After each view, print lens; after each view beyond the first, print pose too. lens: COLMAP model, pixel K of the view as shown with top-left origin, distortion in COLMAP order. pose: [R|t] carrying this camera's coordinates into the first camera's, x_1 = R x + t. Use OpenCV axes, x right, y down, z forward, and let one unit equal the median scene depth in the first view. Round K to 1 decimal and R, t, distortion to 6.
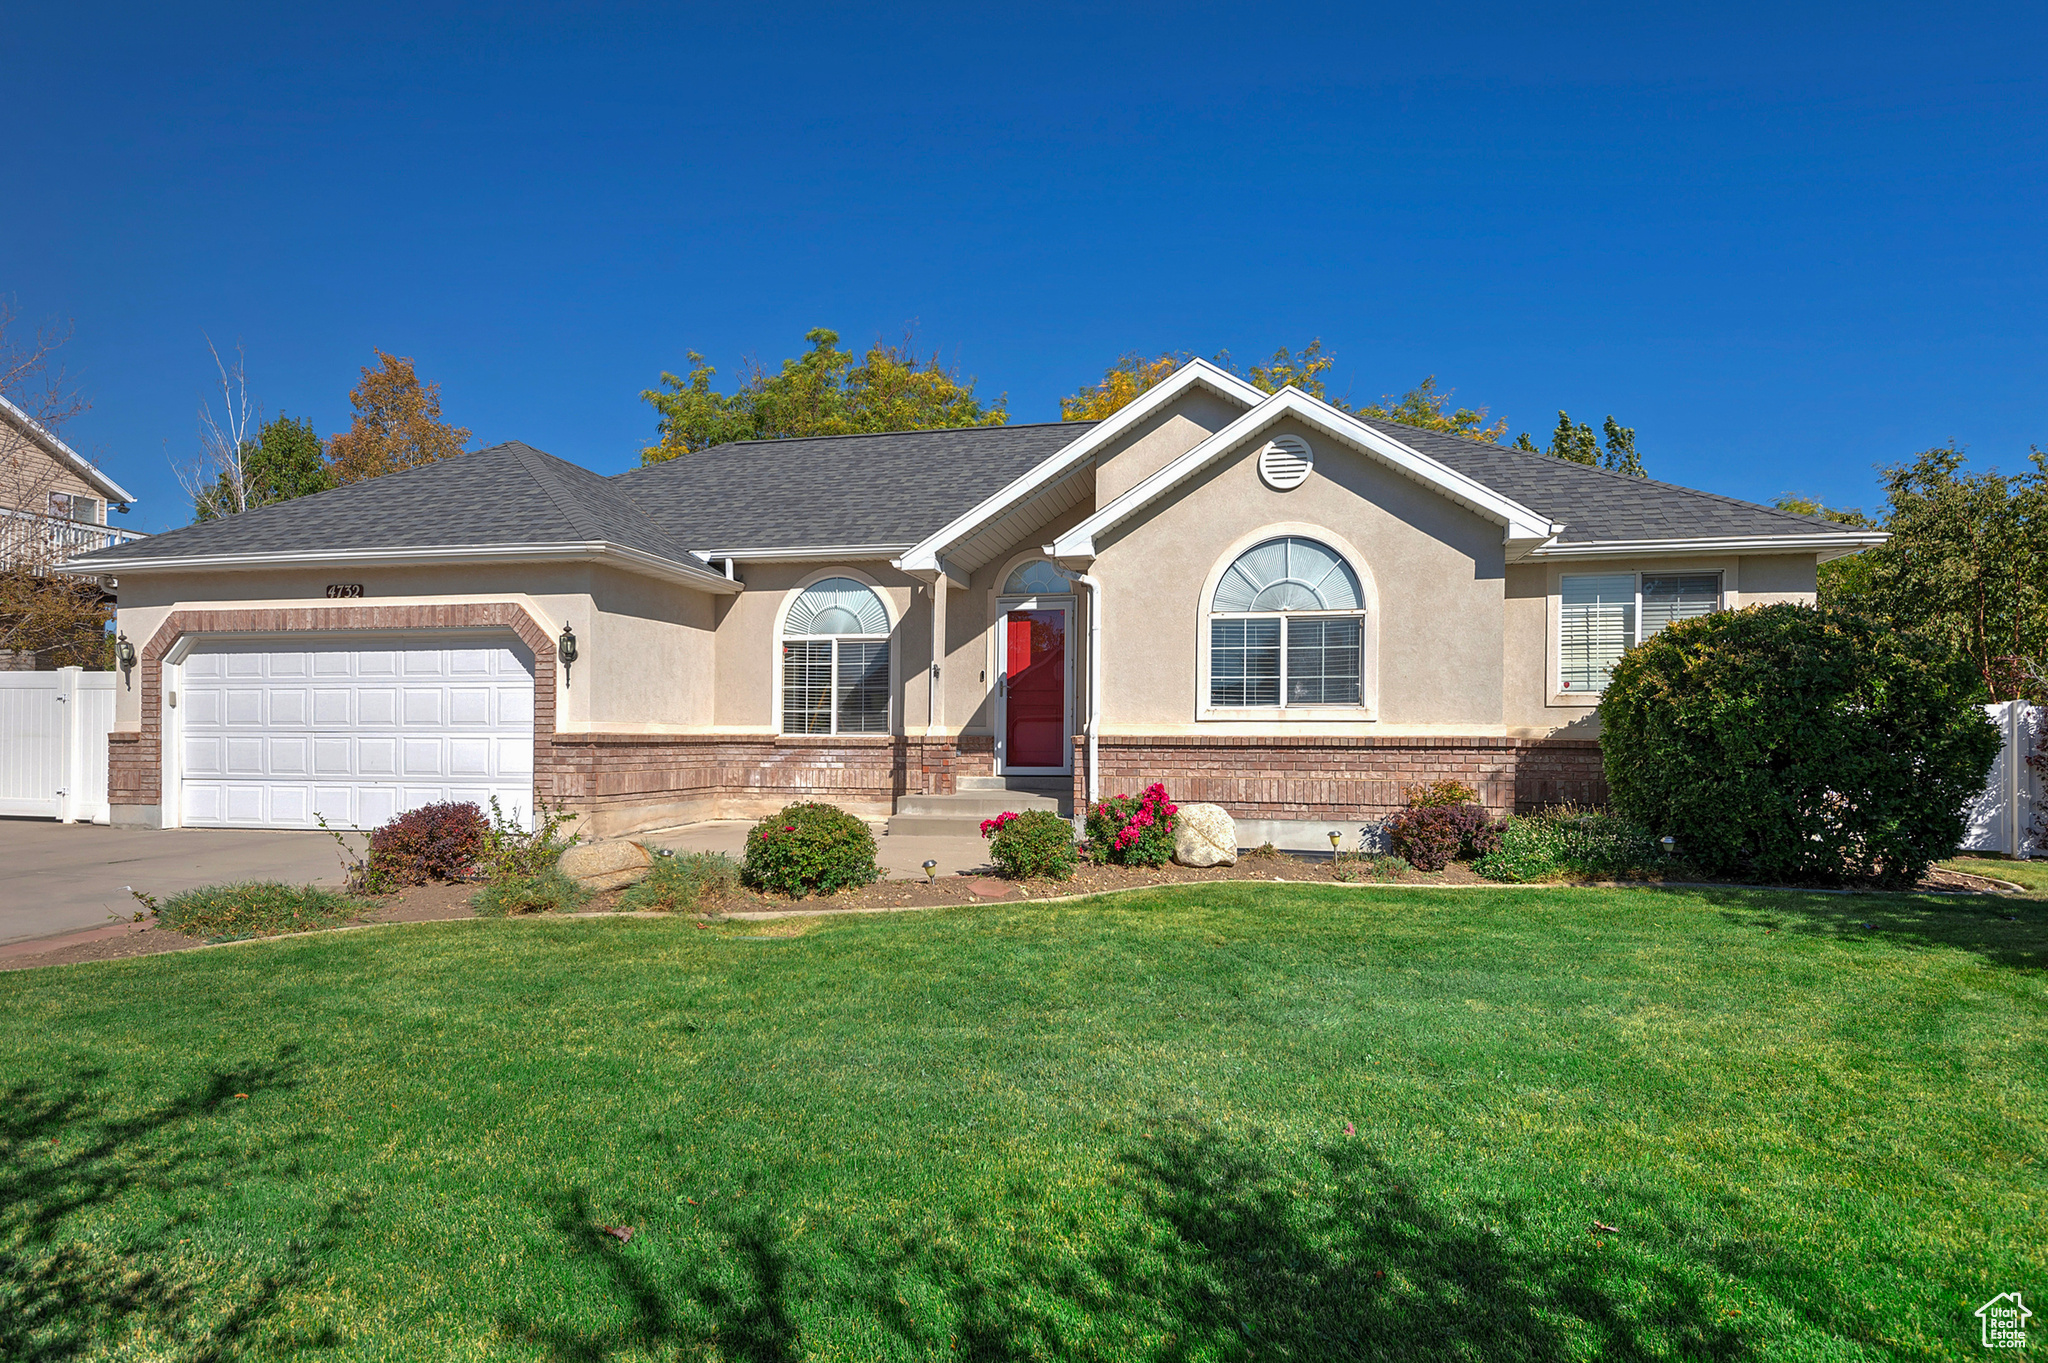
lens RADIAL K [[1055.6, 0, 1136.2], [0, 1055.6, 750.9], [0, 0, 1]] dist [0.031791, -0.000819]
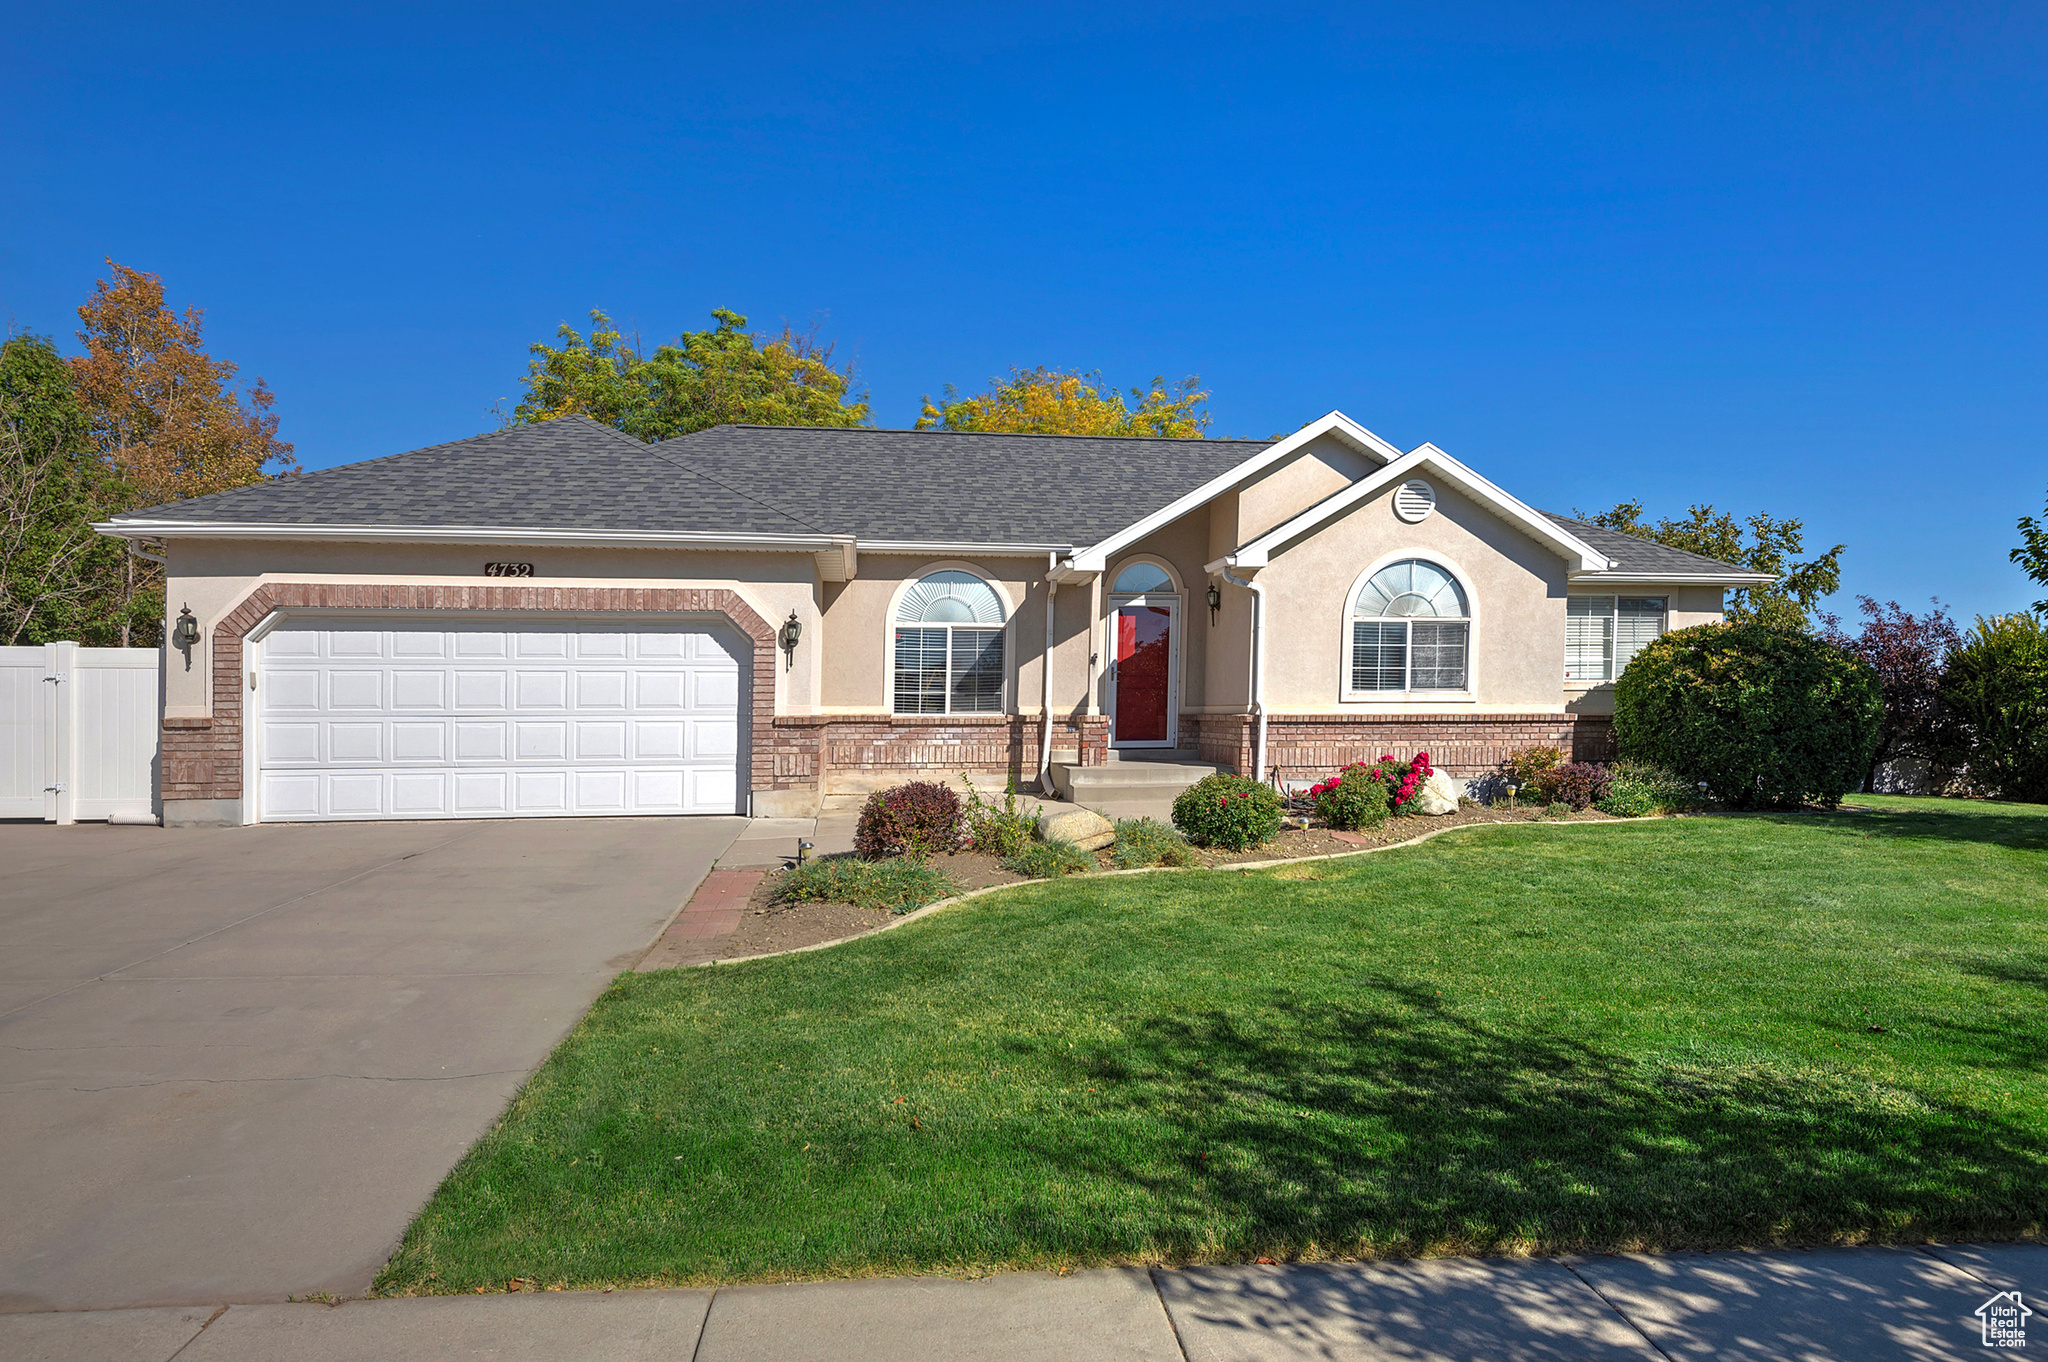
lens RADIAL K [[994.8, 0, 1058.2], [0, 994.8, 738.2], [0, 0, 1]] dist [0.024953, -0.000136]
pose [[0.946587, -0.015630, 0.322069, -0.579662], [0.009863, 0.999761, 0.019529, -0.010858], [-0.322297, -0.015309, 0.946515, -0.013721]]
